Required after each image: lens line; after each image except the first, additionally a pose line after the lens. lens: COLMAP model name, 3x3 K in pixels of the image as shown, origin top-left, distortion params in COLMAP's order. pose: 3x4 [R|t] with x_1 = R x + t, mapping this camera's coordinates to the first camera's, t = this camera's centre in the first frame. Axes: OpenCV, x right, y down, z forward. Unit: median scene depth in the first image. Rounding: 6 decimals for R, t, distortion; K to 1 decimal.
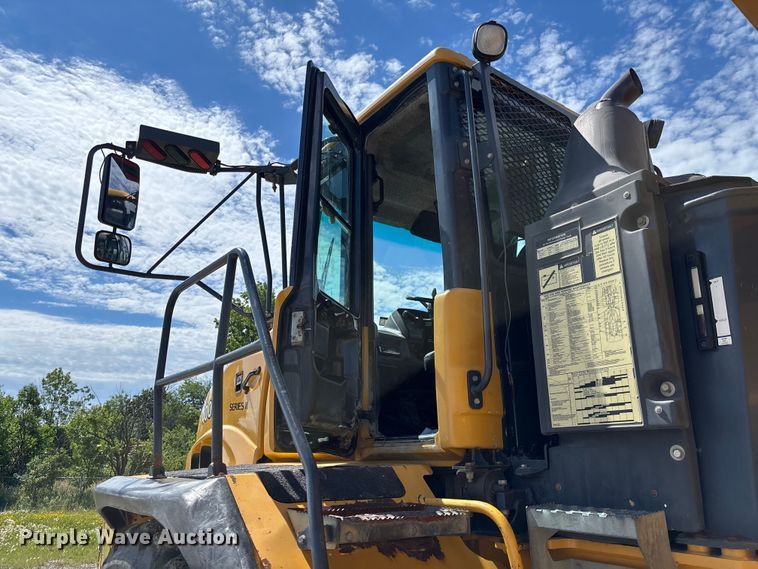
lens RADIAL K [[577.6, 0, 377.2], [0, 577.6, 288.5], [0, 0, 1]] dist [0.048867, -0.050382]
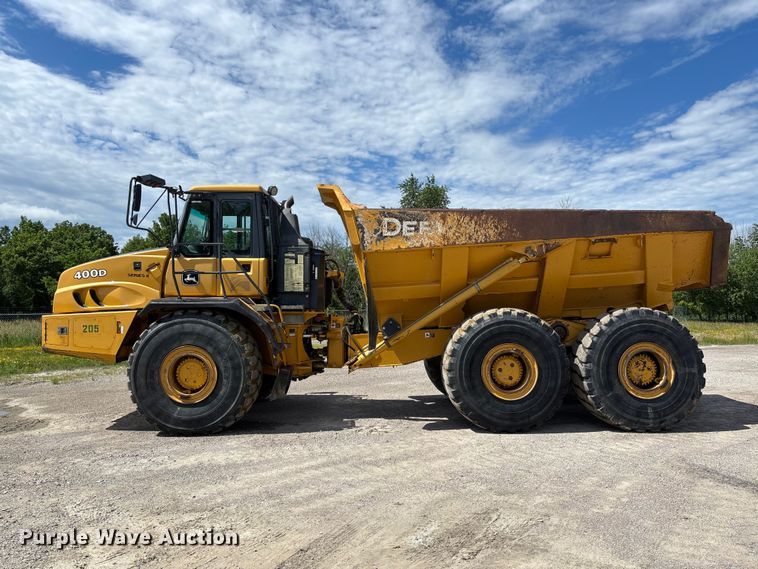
lens RADIAL K [[577.6, 0, 377.2], [0, 577.6, 288.5], [0, 0, 1]] dist [0.048867, -0.050382]
pose [[0.584673, 0.030963, 0.810678, -3.129477], [-0.238322, 0.961737, 0.135149, -0.619720], [-0.775474, -0.272221, 0.569681, -2.354586]]
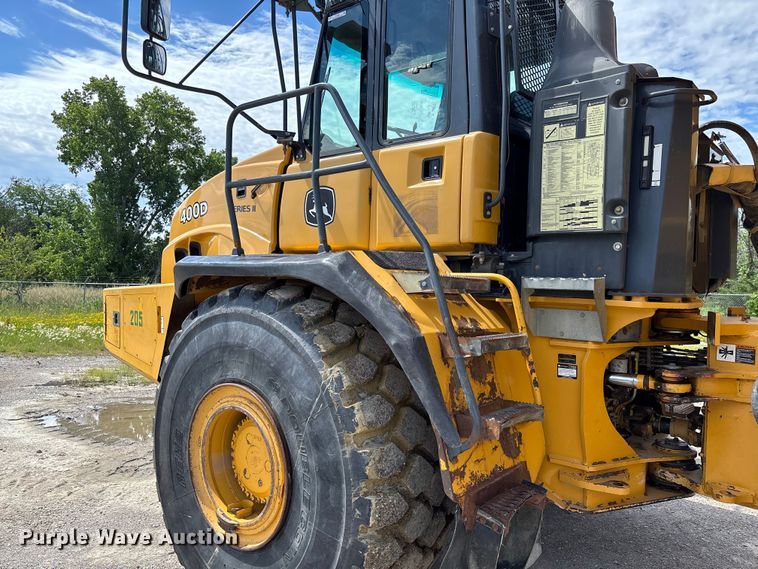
lens RADIAL K [[574.1, 0, 377.9], [0, 574.1, 283.5], [0, 0, 1]] dist [0.049413, -0.053056]
pose [[0.967570, 0.026825, 0.251174, -0.486867], [-0.100030, 0.953749, 0.283473, -0.023832], [-0.231953, -0.299404, 0.925503, -0.368379]]
